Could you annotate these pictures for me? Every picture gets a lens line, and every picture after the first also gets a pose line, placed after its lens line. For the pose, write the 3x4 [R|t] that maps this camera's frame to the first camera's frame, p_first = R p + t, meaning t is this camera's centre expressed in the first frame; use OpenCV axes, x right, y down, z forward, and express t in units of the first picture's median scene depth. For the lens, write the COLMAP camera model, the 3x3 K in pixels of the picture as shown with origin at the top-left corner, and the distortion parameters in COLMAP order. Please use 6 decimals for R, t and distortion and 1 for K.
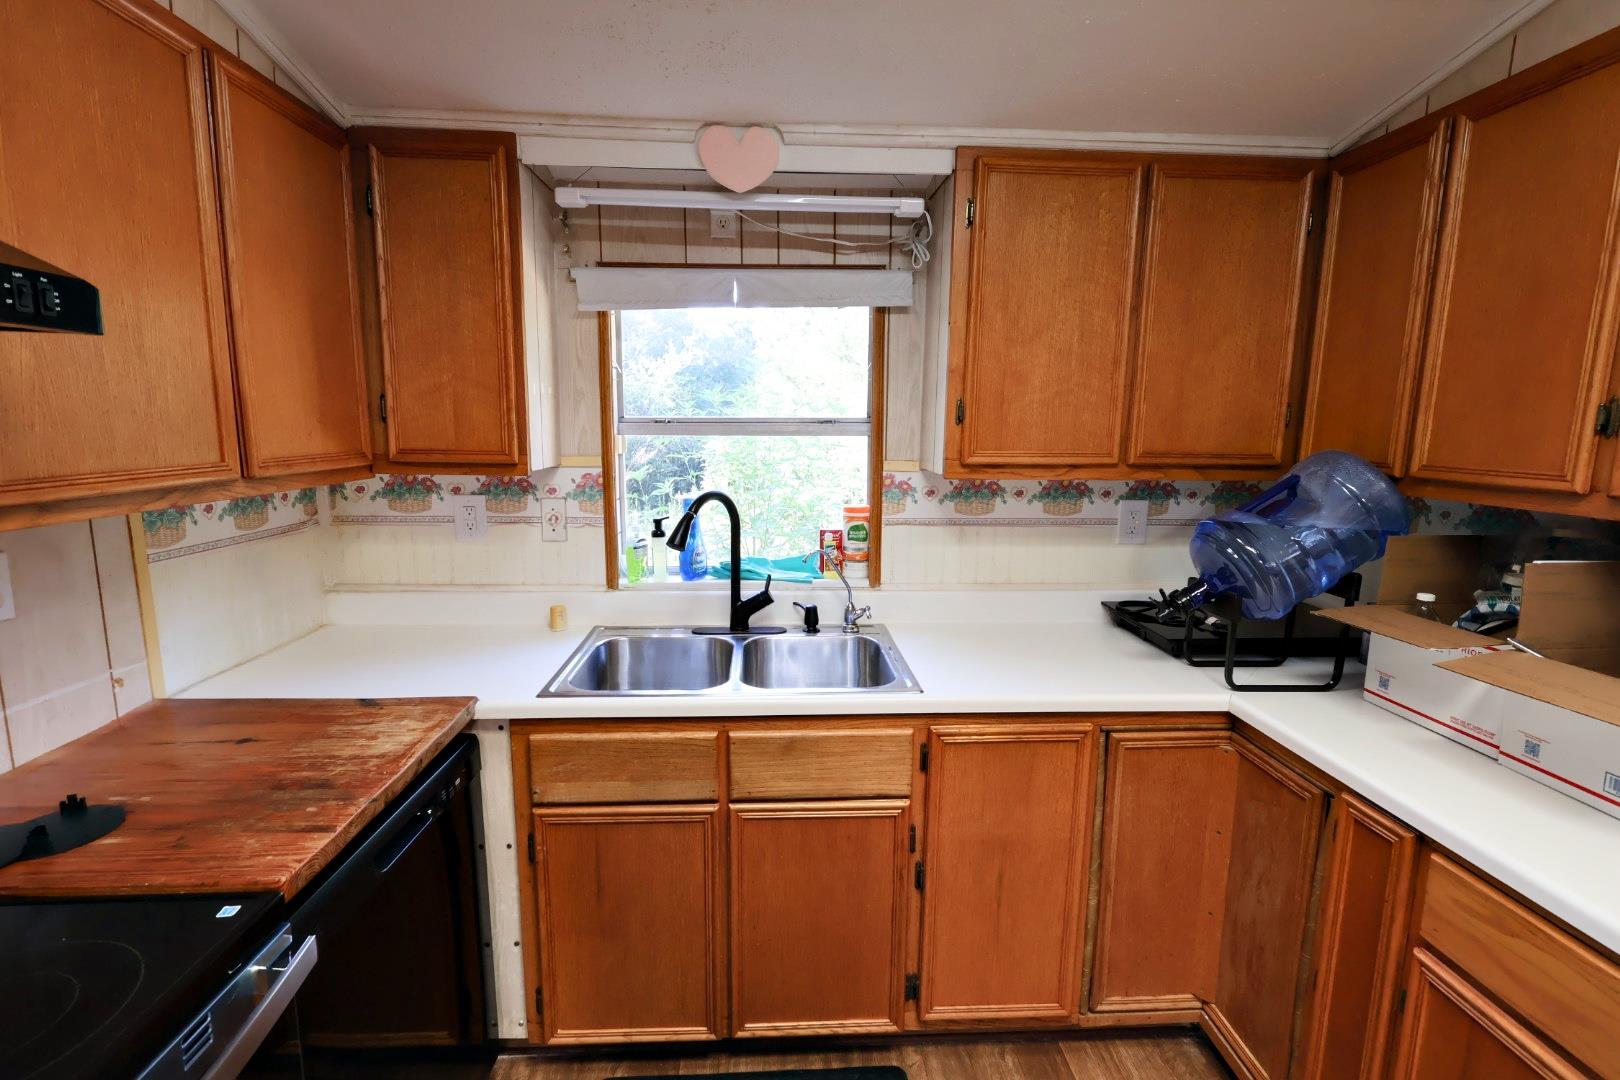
lens RADIAL K [[747.6, 0, 807.5], [0, 747.6, 538.4], [0, 0, 1]] dist [-0.003485, 0.000944]
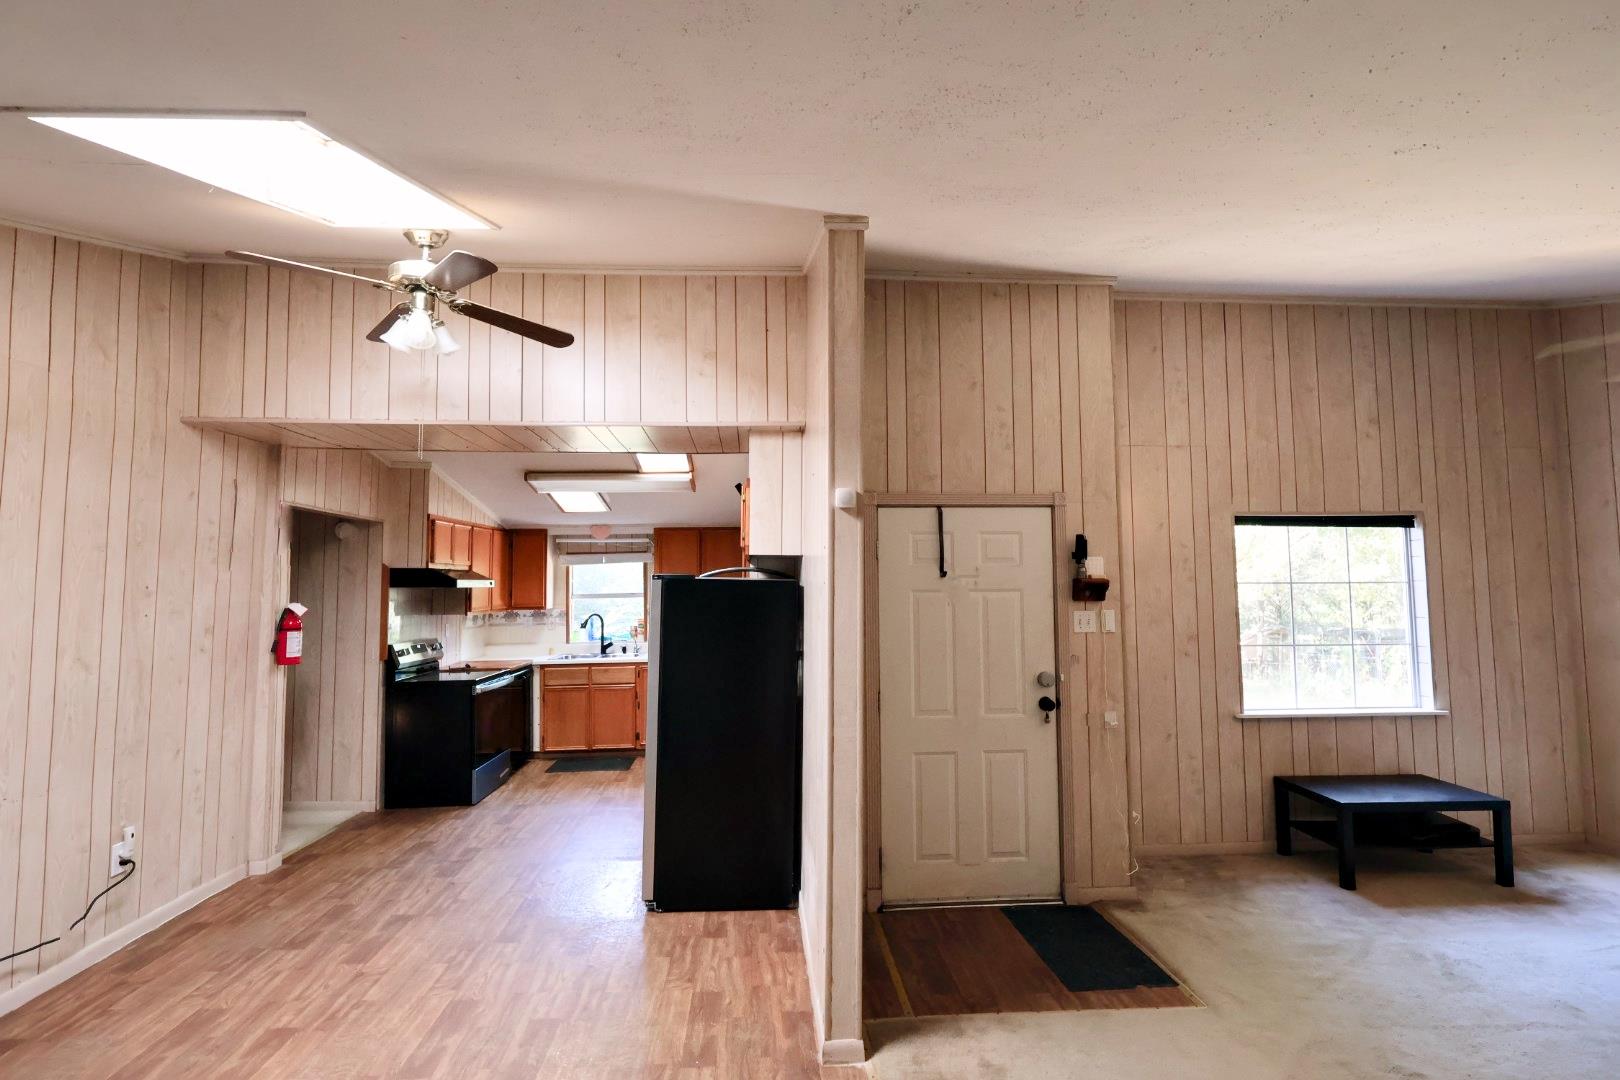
lens RADIAL K [[747.6, 0, 807.5], [0, 747.6, 538.4], [0, 0, 1]] dist [-0.003485, 0.000944]
pose [[0.999609, -0.022777, 0.016192, 1.024767], [0.025712, 0.976577, -0.213628, 0.460345], [-0.010947, 0.213960, 0.976781, -3.183639]]
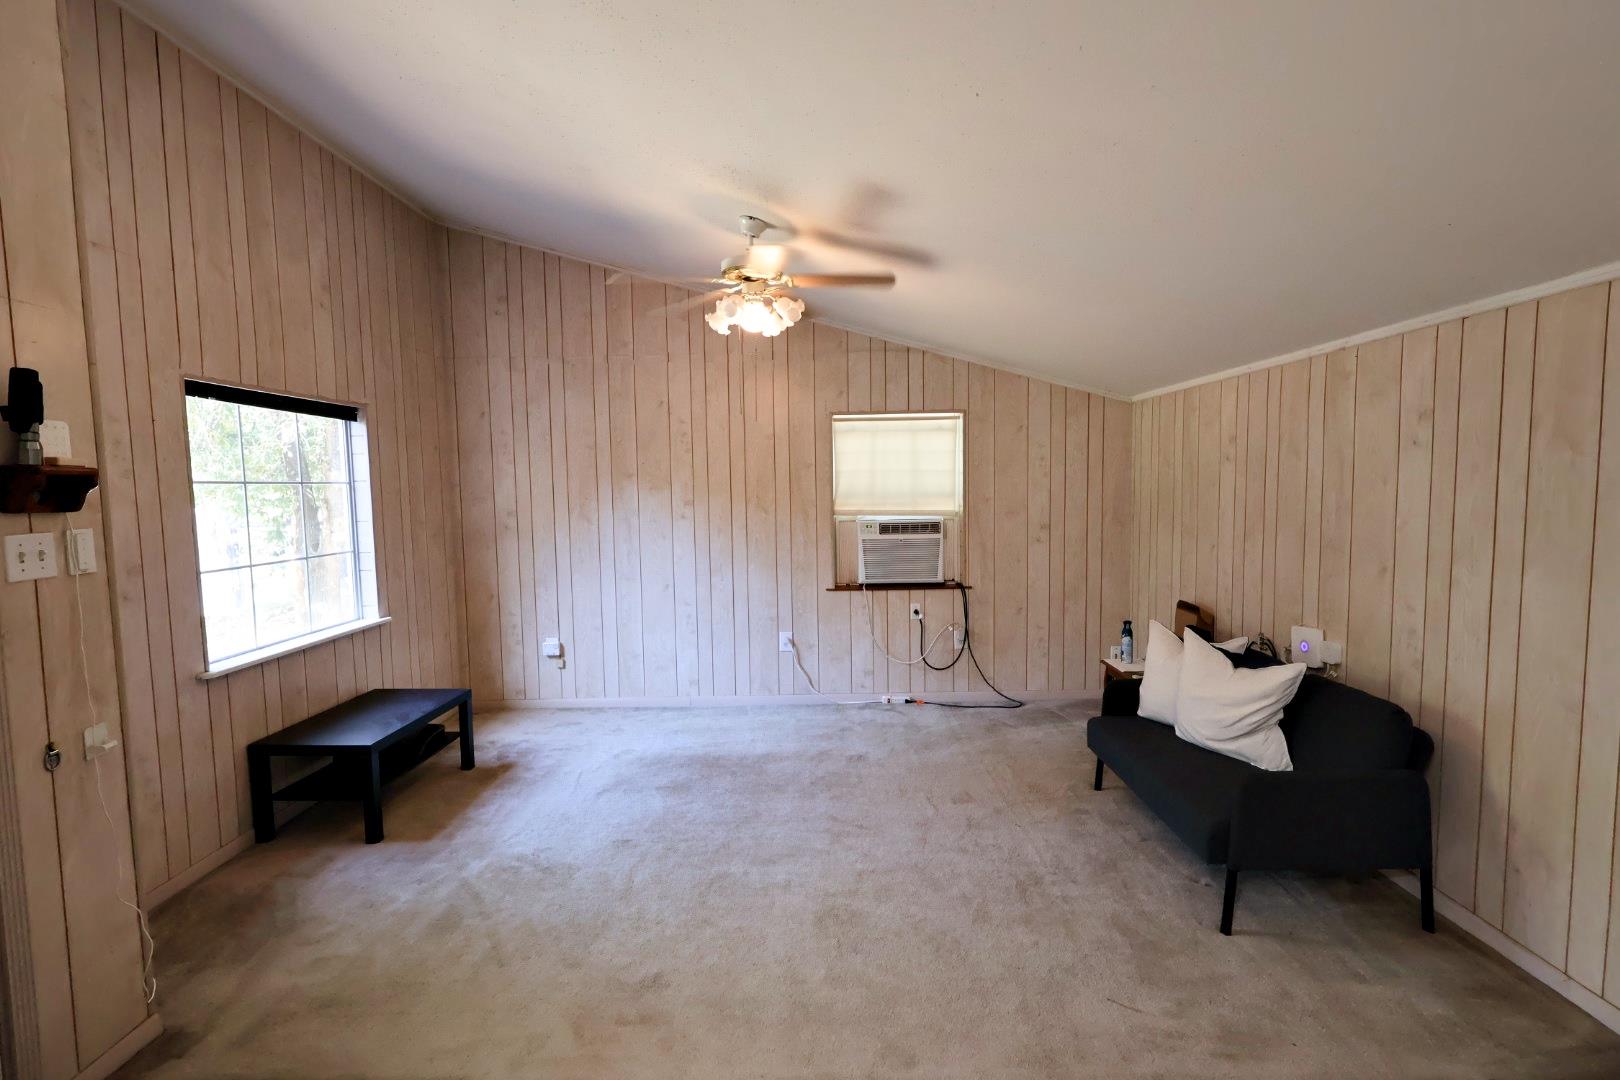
lens RADIAL K [[747.6, 0, 807.5], [0, 747.6, 538.4], [0, 0, 1]] dist [-0.003485, 0.000944]
pose [[0.055853, -0.091463, 0.994241, 0.903554], [0.167394, 0.982558, 0.080984, 0.325876], [-0.984307, 0.161907, 0.070189, -2.157983]]
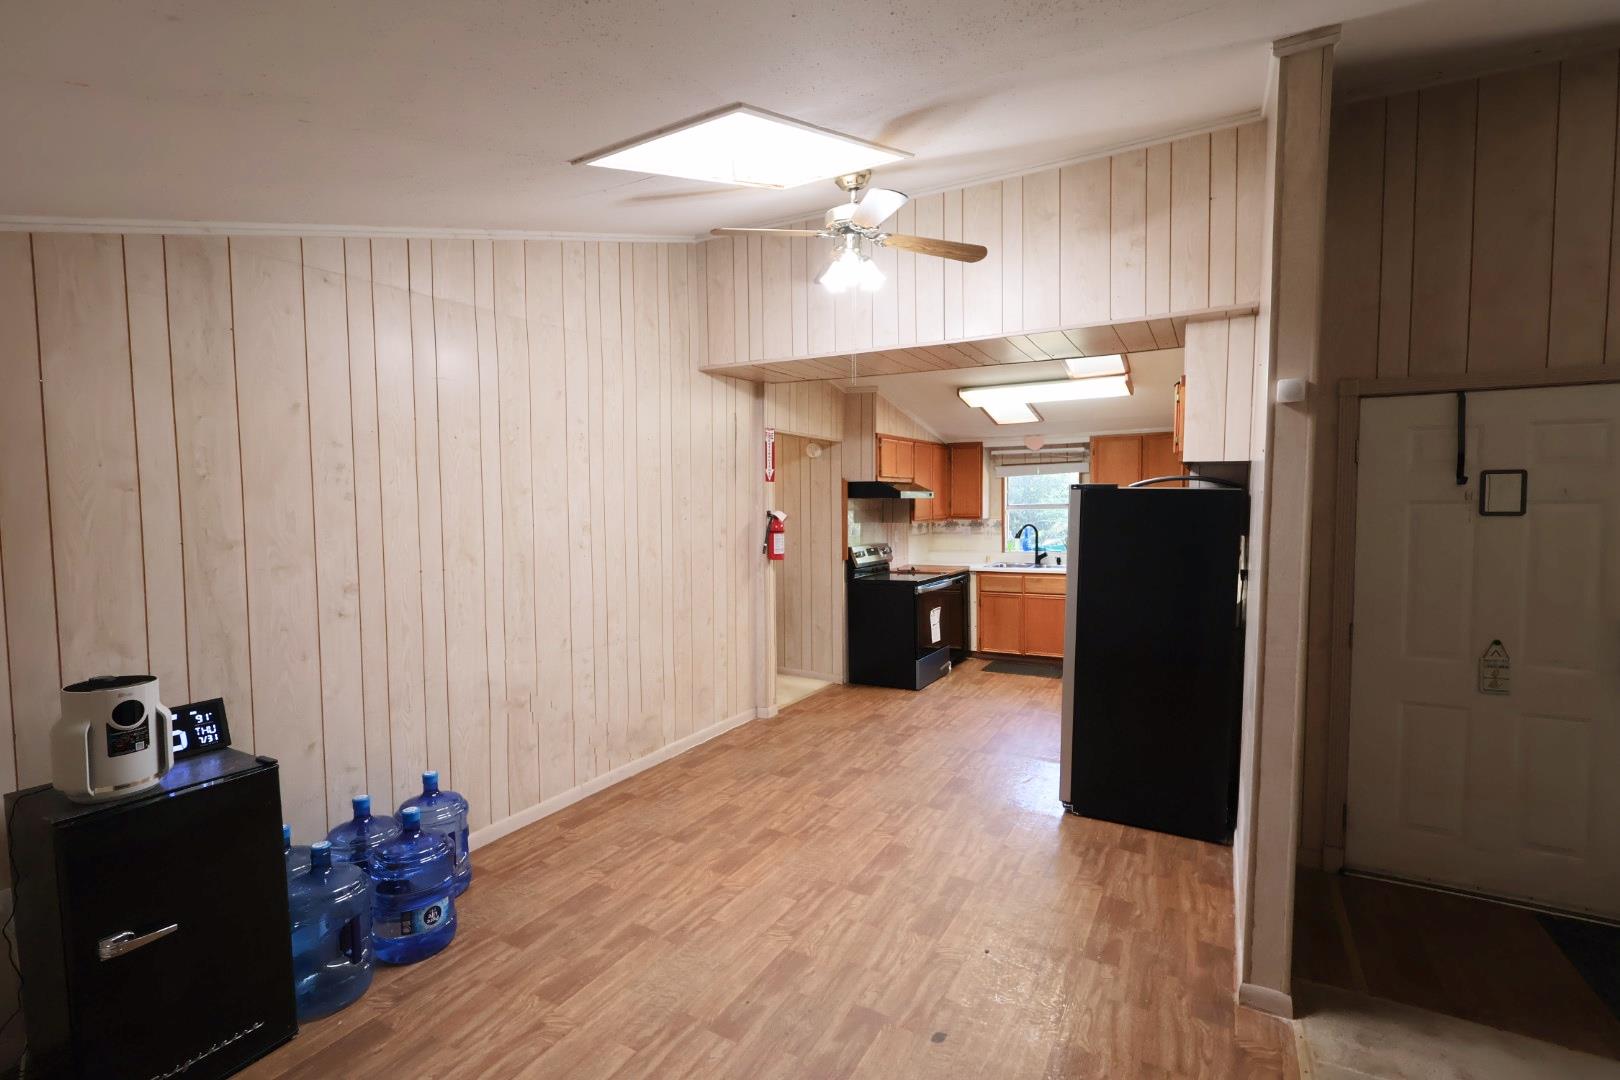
lens RADIAL K [[747.6, 0, 807.5], [0, 747.6, 538.4], [0, 0, 1]] dist [-0.003485, 0.000944]
pose [[0.843112, 0.004934, -0.537715, 1.113643], [-0.060810, 0.994418, -0.086223, 0.468137], [0.534289, 0.105394, 0.838706, -3.200271]]
